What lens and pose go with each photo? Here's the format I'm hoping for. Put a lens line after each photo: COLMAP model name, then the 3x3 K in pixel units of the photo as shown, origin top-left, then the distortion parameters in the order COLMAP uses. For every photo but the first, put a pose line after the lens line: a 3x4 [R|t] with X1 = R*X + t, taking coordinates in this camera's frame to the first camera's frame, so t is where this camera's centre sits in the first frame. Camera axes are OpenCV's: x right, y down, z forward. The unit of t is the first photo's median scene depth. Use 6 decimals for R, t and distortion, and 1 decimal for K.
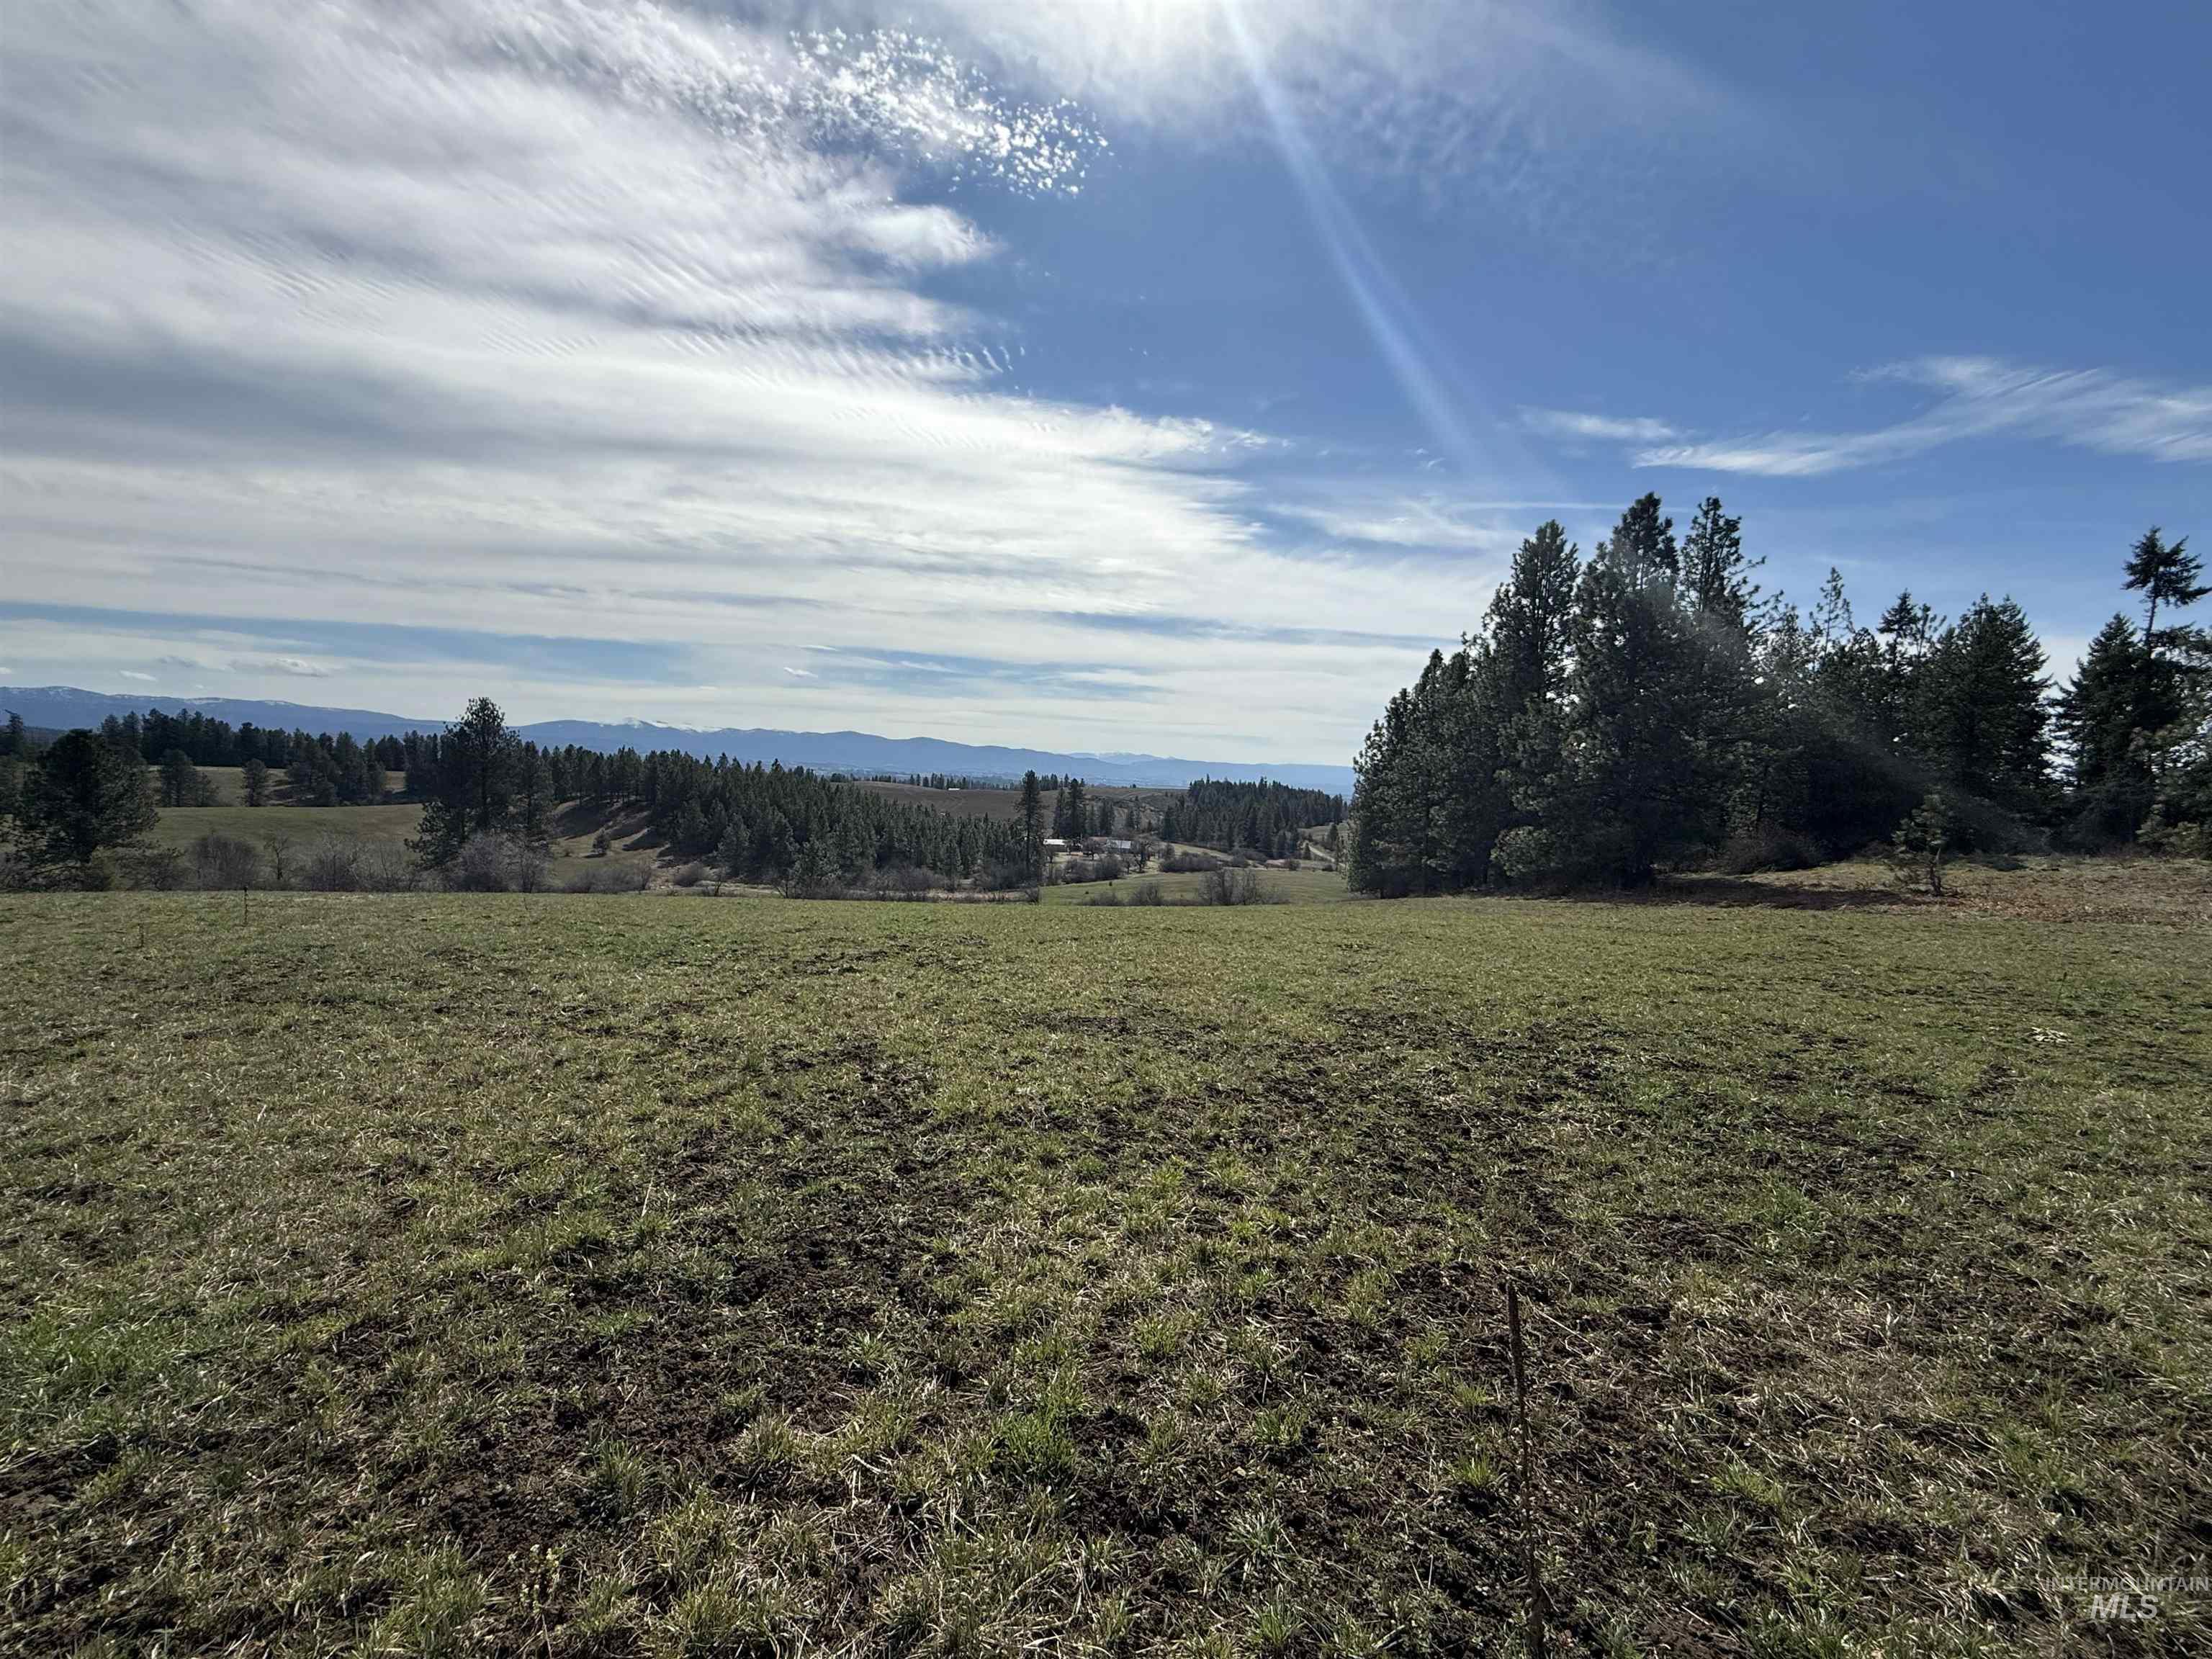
lens RADIAL K [[880.7, 0, 1098.6], [0, 880.7, 826.3], [0, 0, 1]] dist [-0.001071, 0.000618]
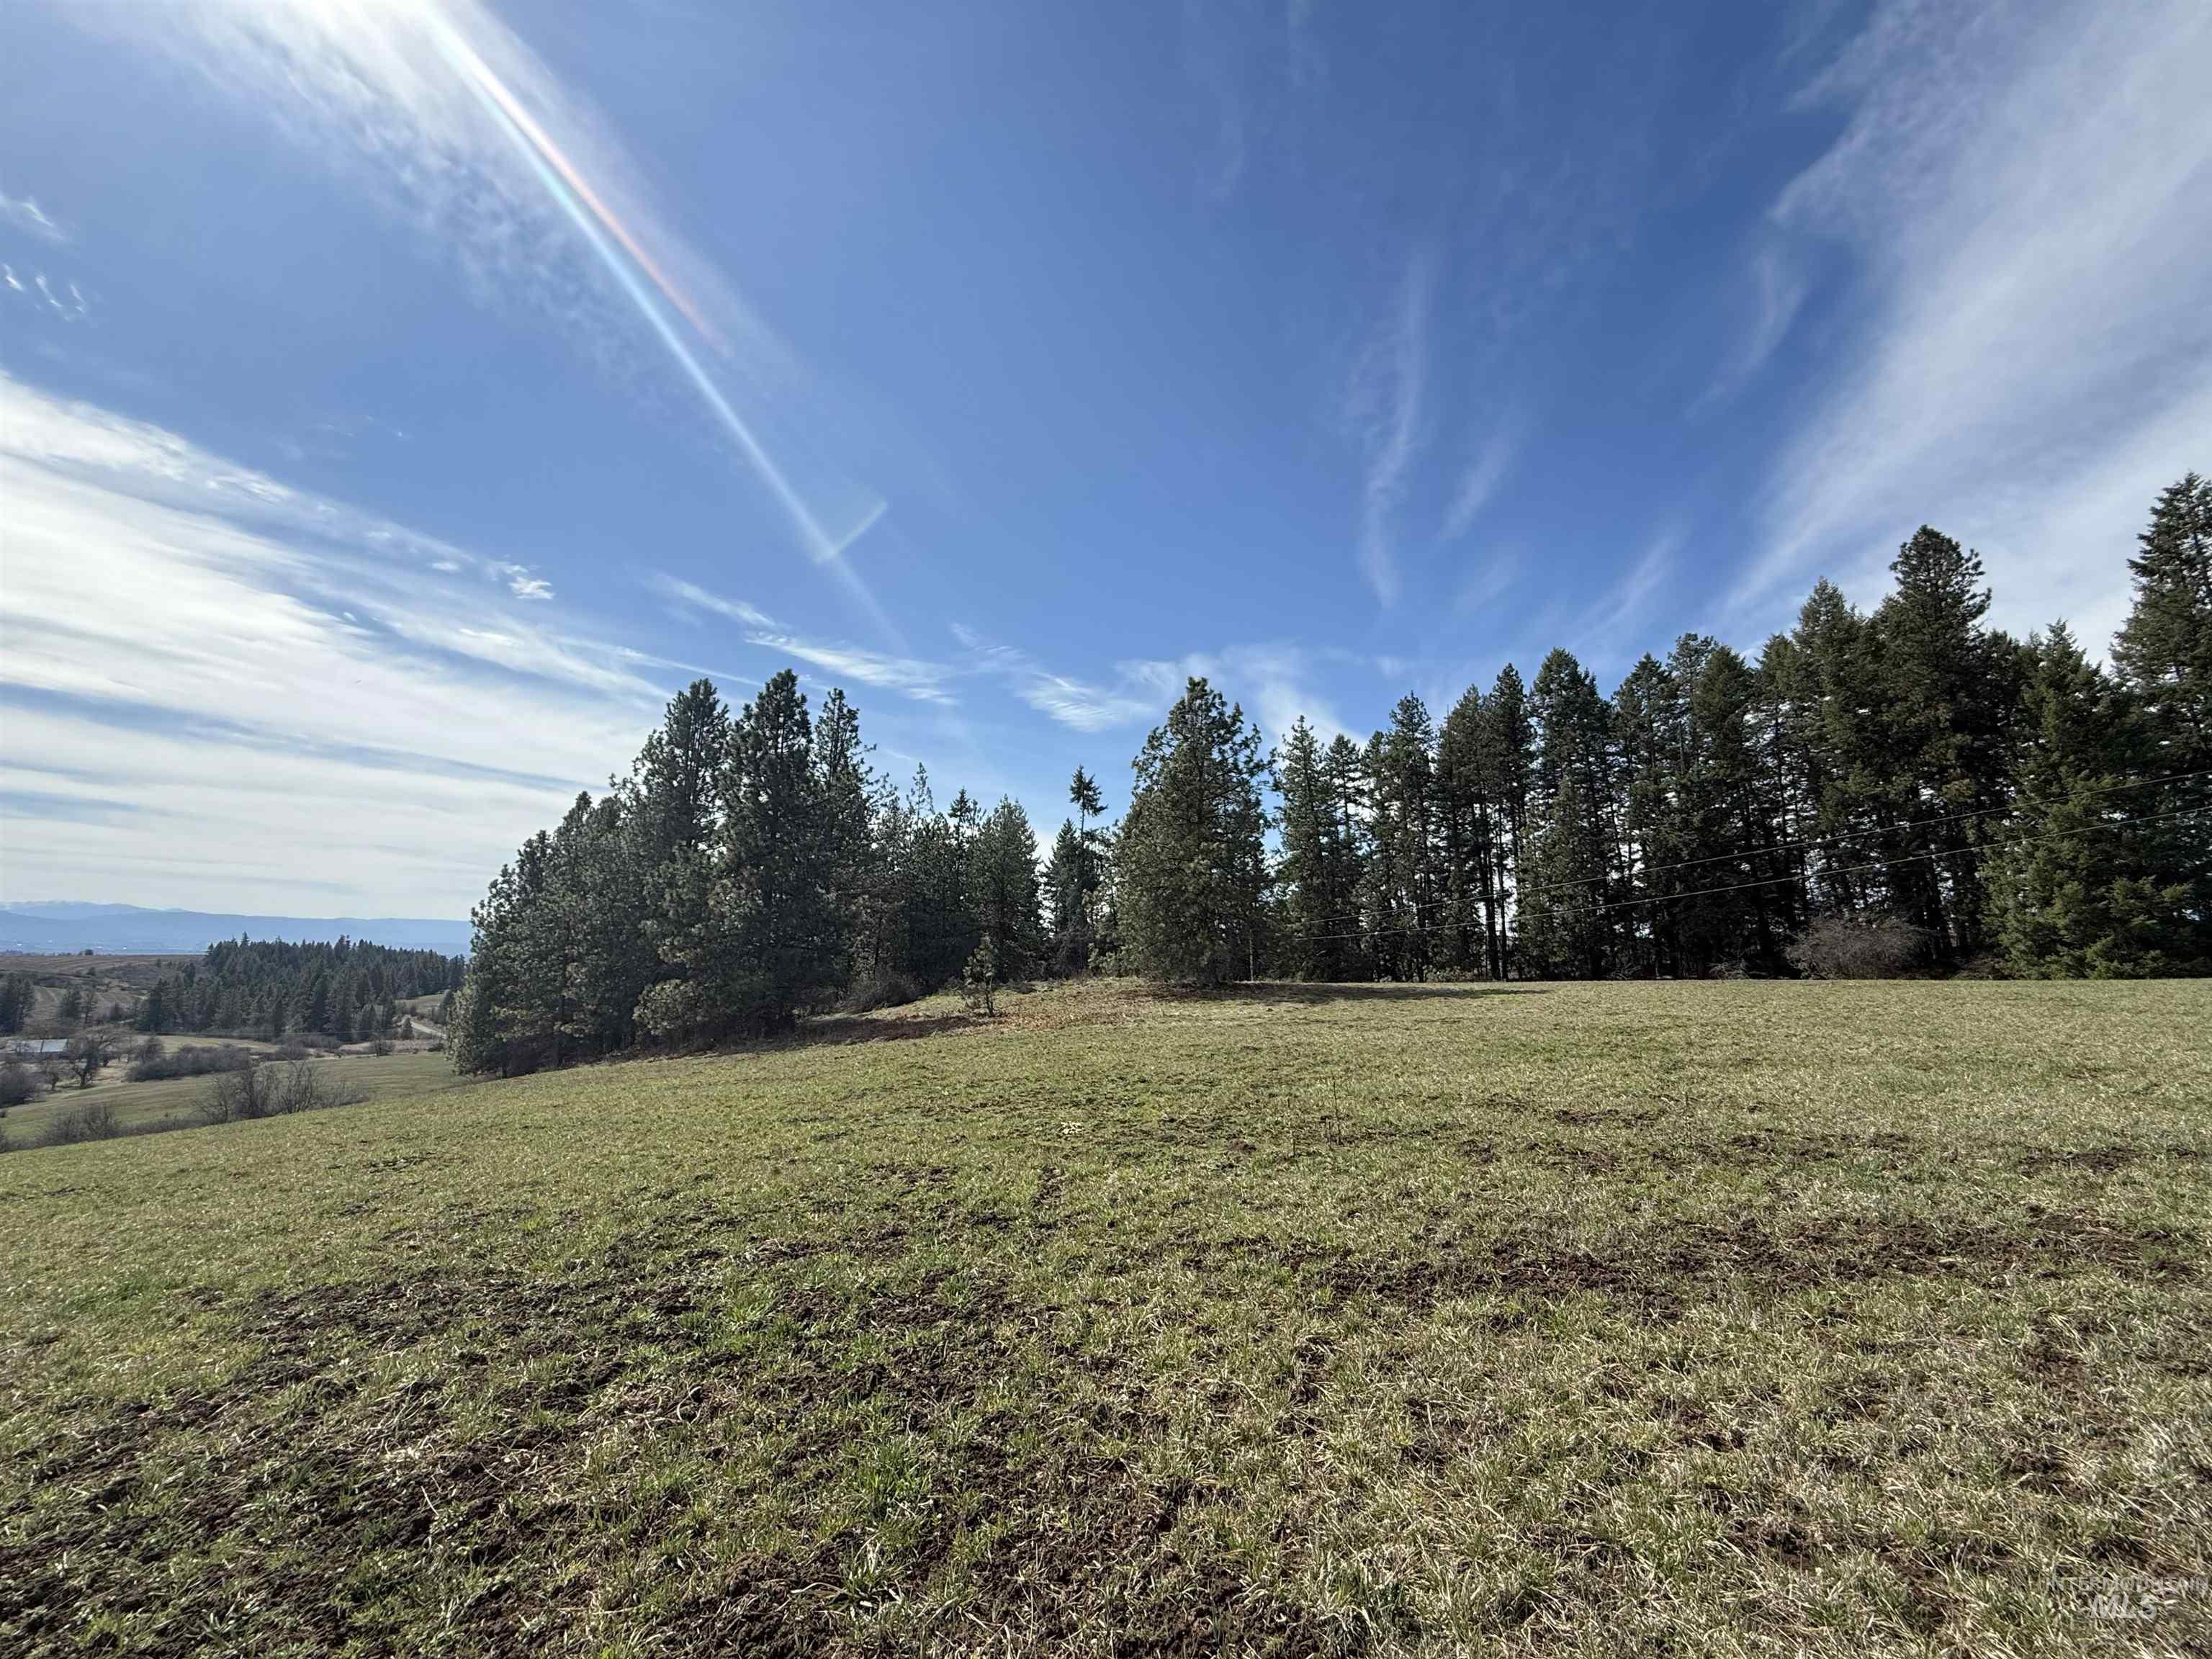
lens RADIAL K [[880.7, 0, 1099.4], [0, 880.7, 824.3], [0, 0, 1]] dist [-0.001071, 0.000618]
pose [[0.630108, 0.081977, 0.772168, 0.031423], [0.055363, 0.987138, -0.149977, 0.002548], [-0.774531, 0.137251, 0.617465, 0.037751]]
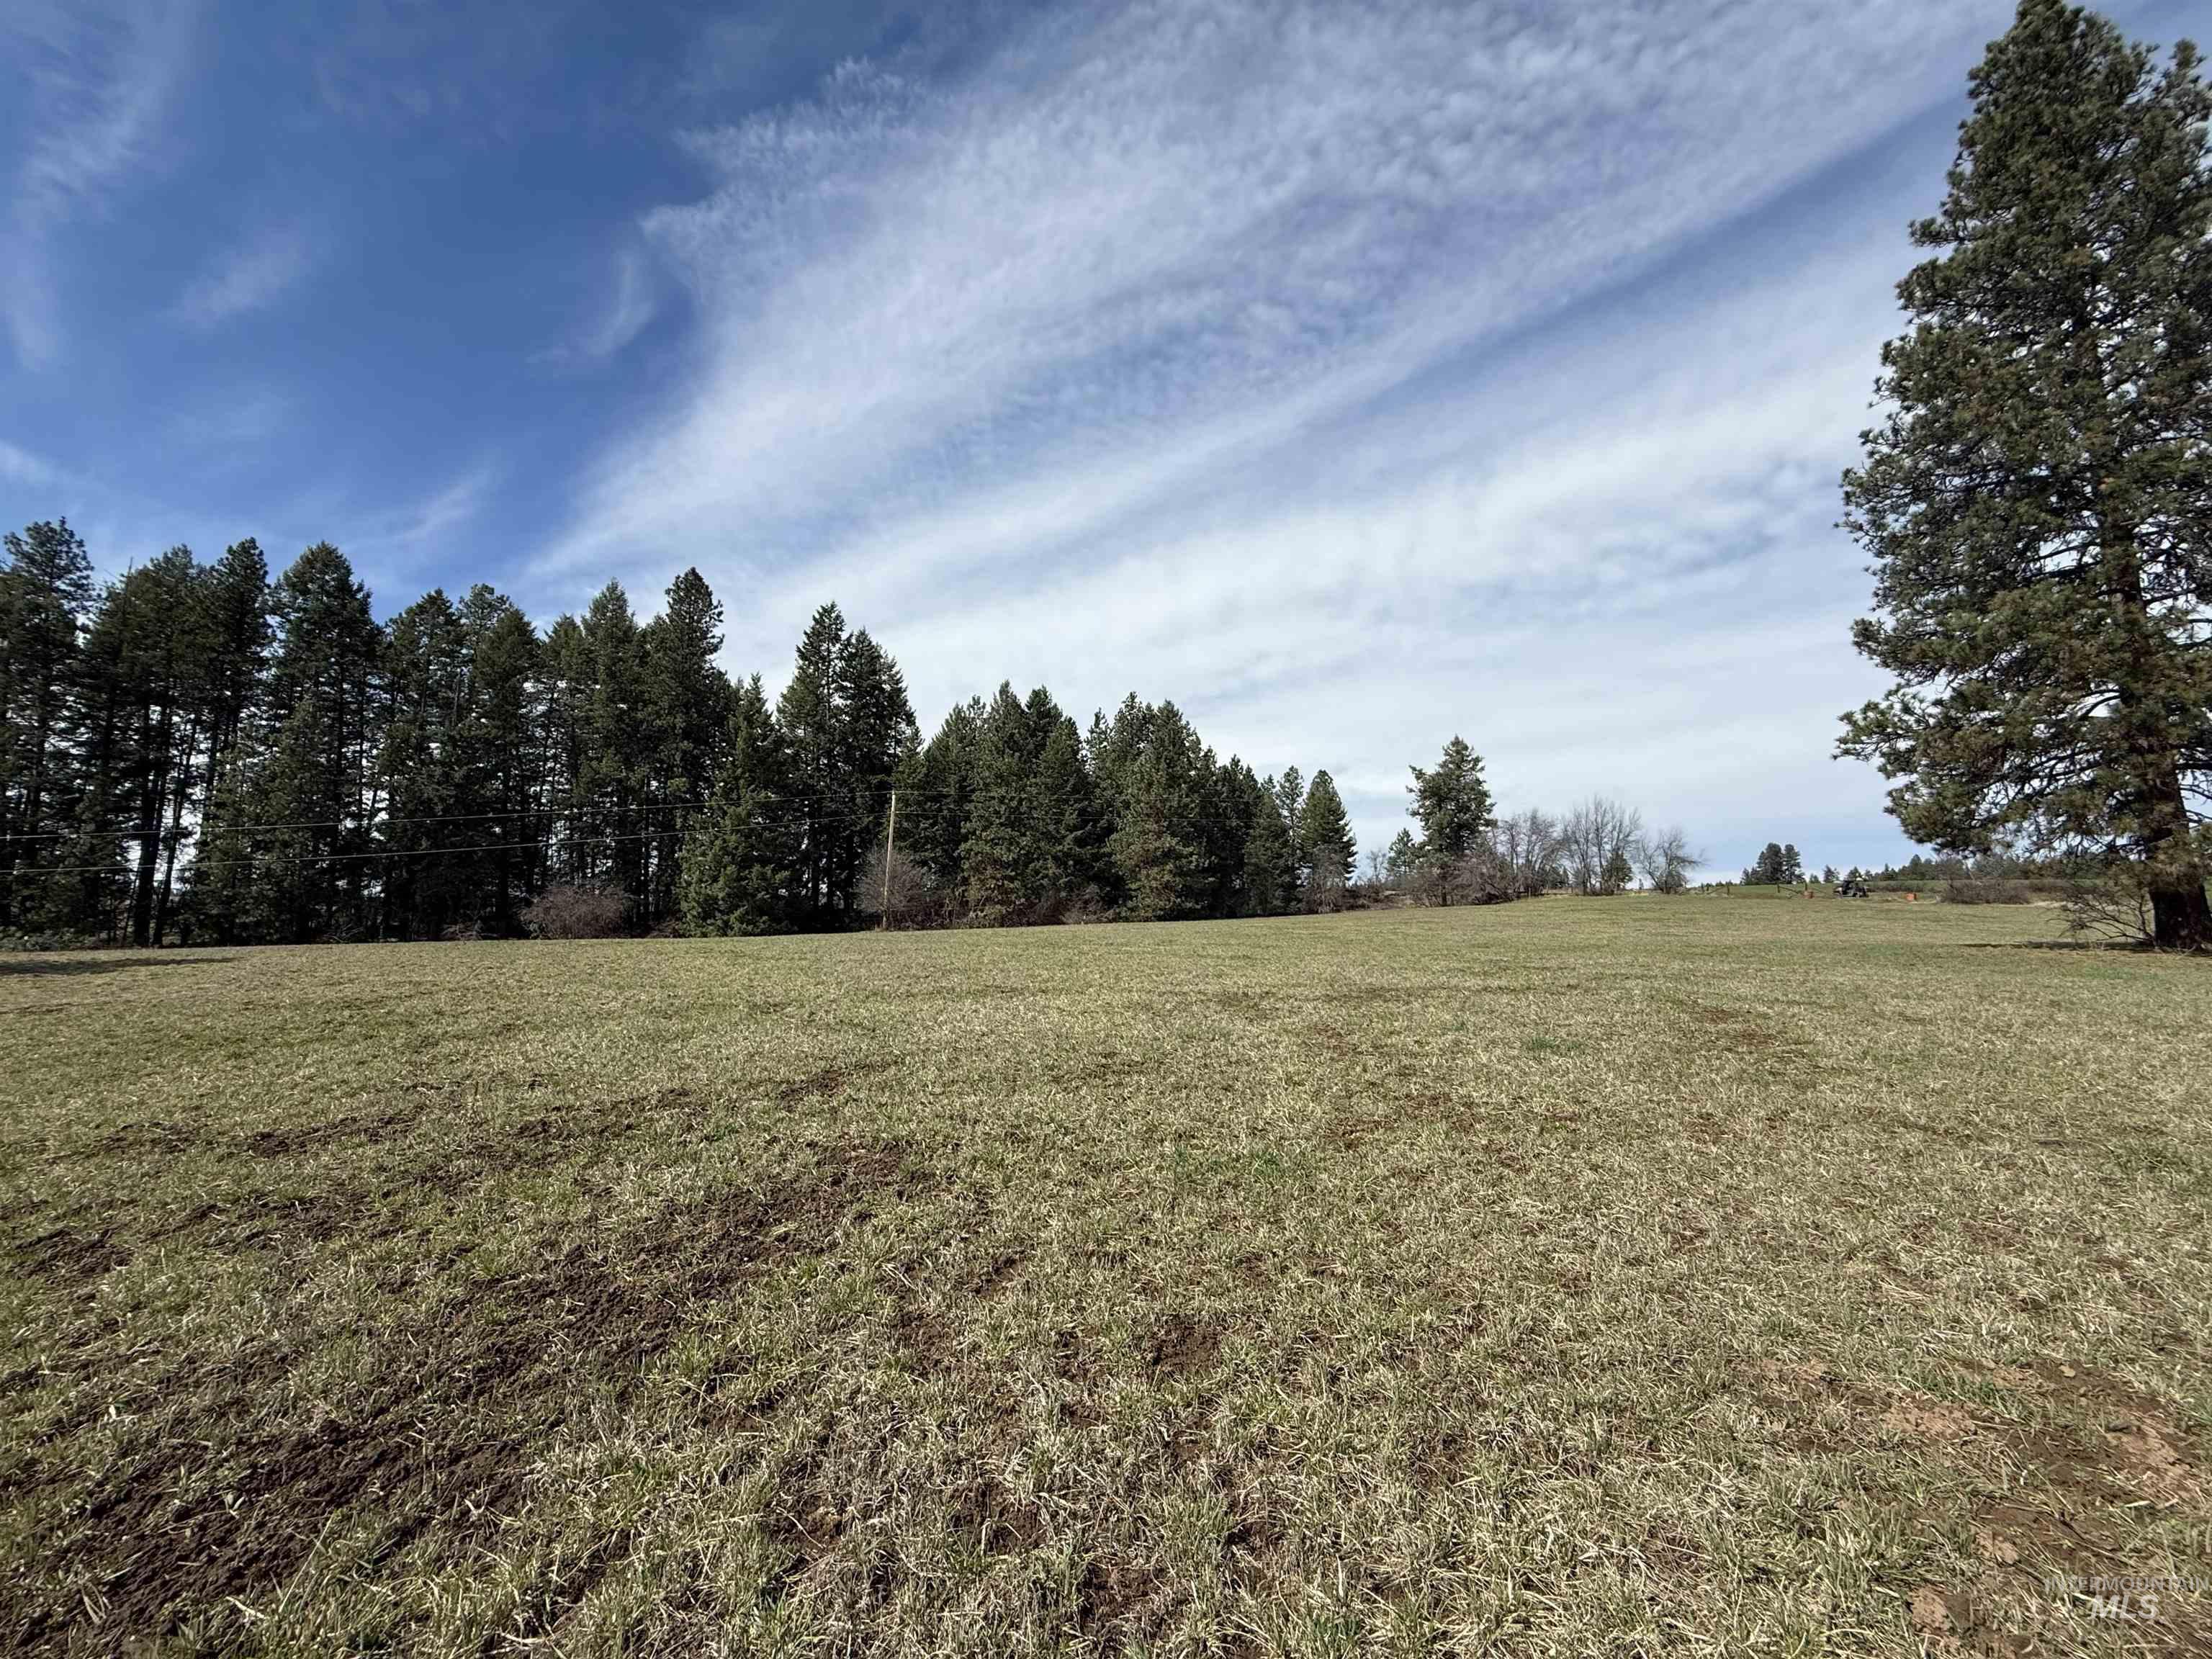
lens RADIAL K [[880.7, 0, 1096.3], [0, 880.7, 835.7], [0, 0, 1]] dist [-0.001071, 0.000618]
pose [[-0.529802, 0.047025, 0.846817, 0.085082], [0.011115, 0.998761, -0.048509, 0.005921], [-0.848049, -0.016288, -0.529668, 0.056300]]
